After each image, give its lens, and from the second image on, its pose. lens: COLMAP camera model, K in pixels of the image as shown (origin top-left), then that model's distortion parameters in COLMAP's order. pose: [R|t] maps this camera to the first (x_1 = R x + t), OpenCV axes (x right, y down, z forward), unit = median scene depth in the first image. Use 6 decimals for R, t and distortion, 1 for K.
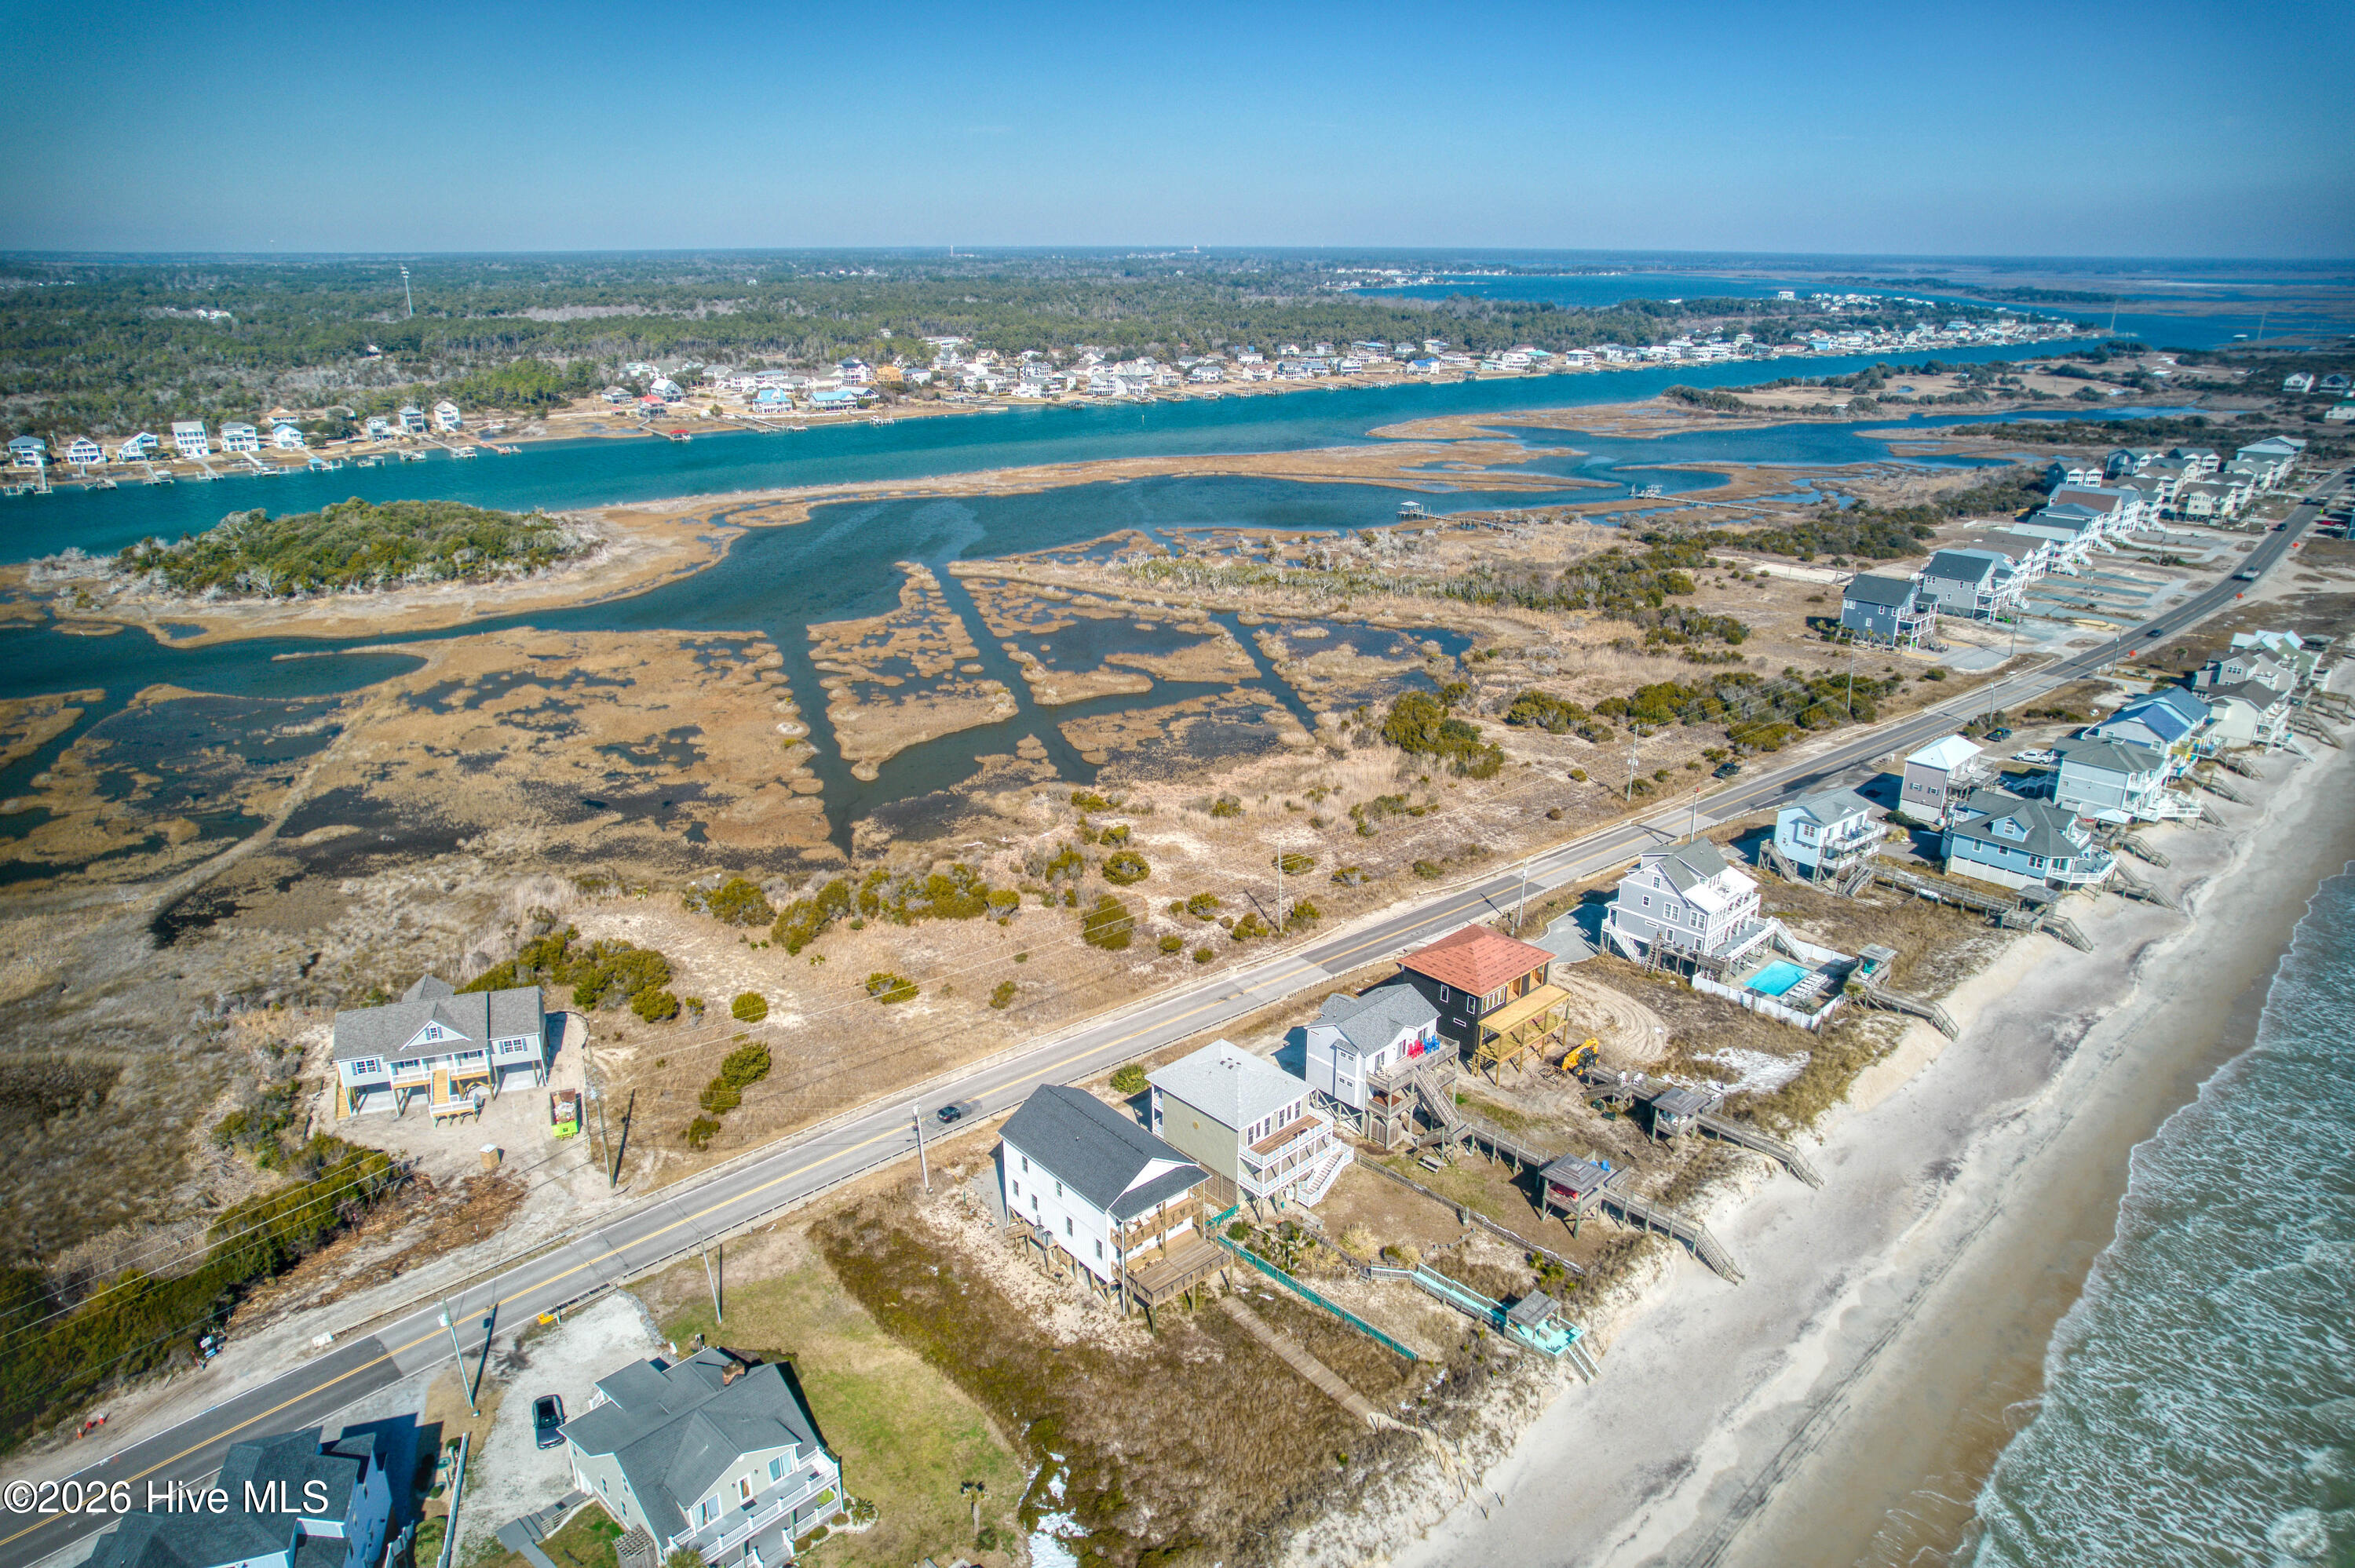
lens RADIAL K [[1522.4, 0, 1181.1], [0, 1522.4, 771.5], [0, 0, 1]] dist [-0.087751, 0.087191]
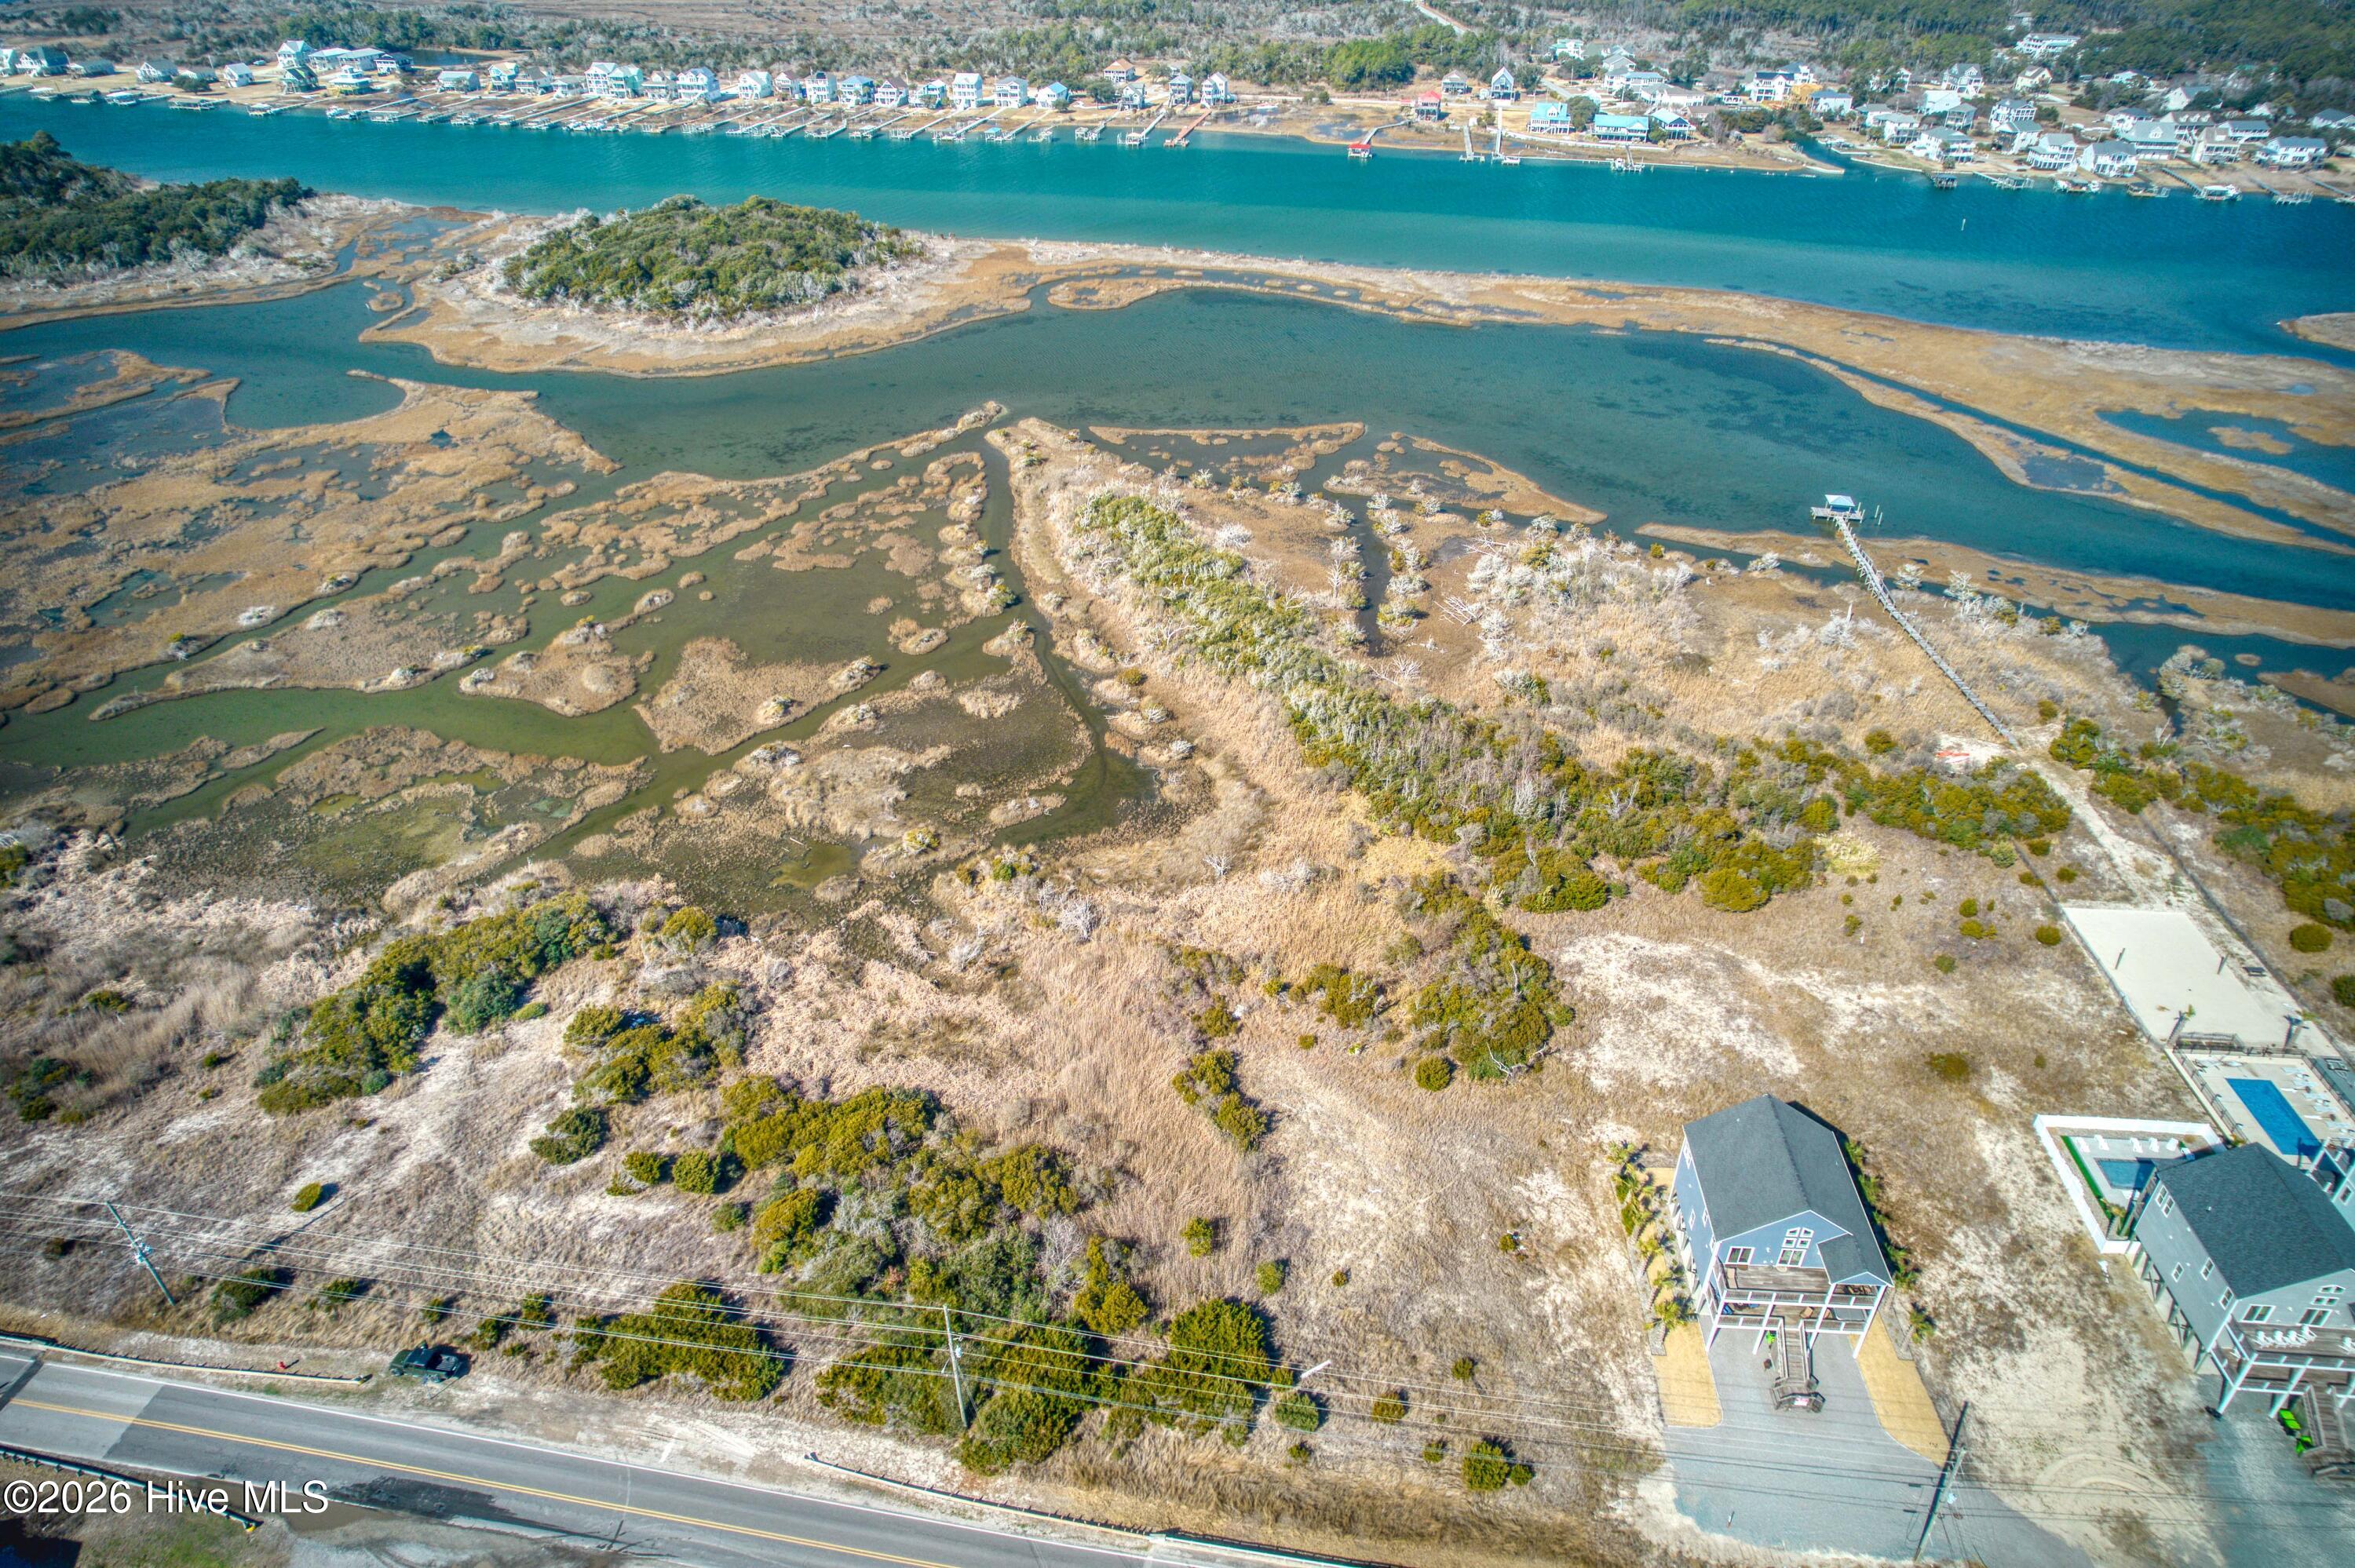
lens RADIAL K [[1522.4, 0, 1181.1], [0, 1522.4, 771.5], [0, 0, 1]] dist [-0.087751, 0.087191]
pose [[0.661570, 0.399302, -0.634730, 0.644813], [-0.251033, 0.915530, 0.314303, -0.333254], [0.706617, -0.048596, 0.705926, 0.719224]]
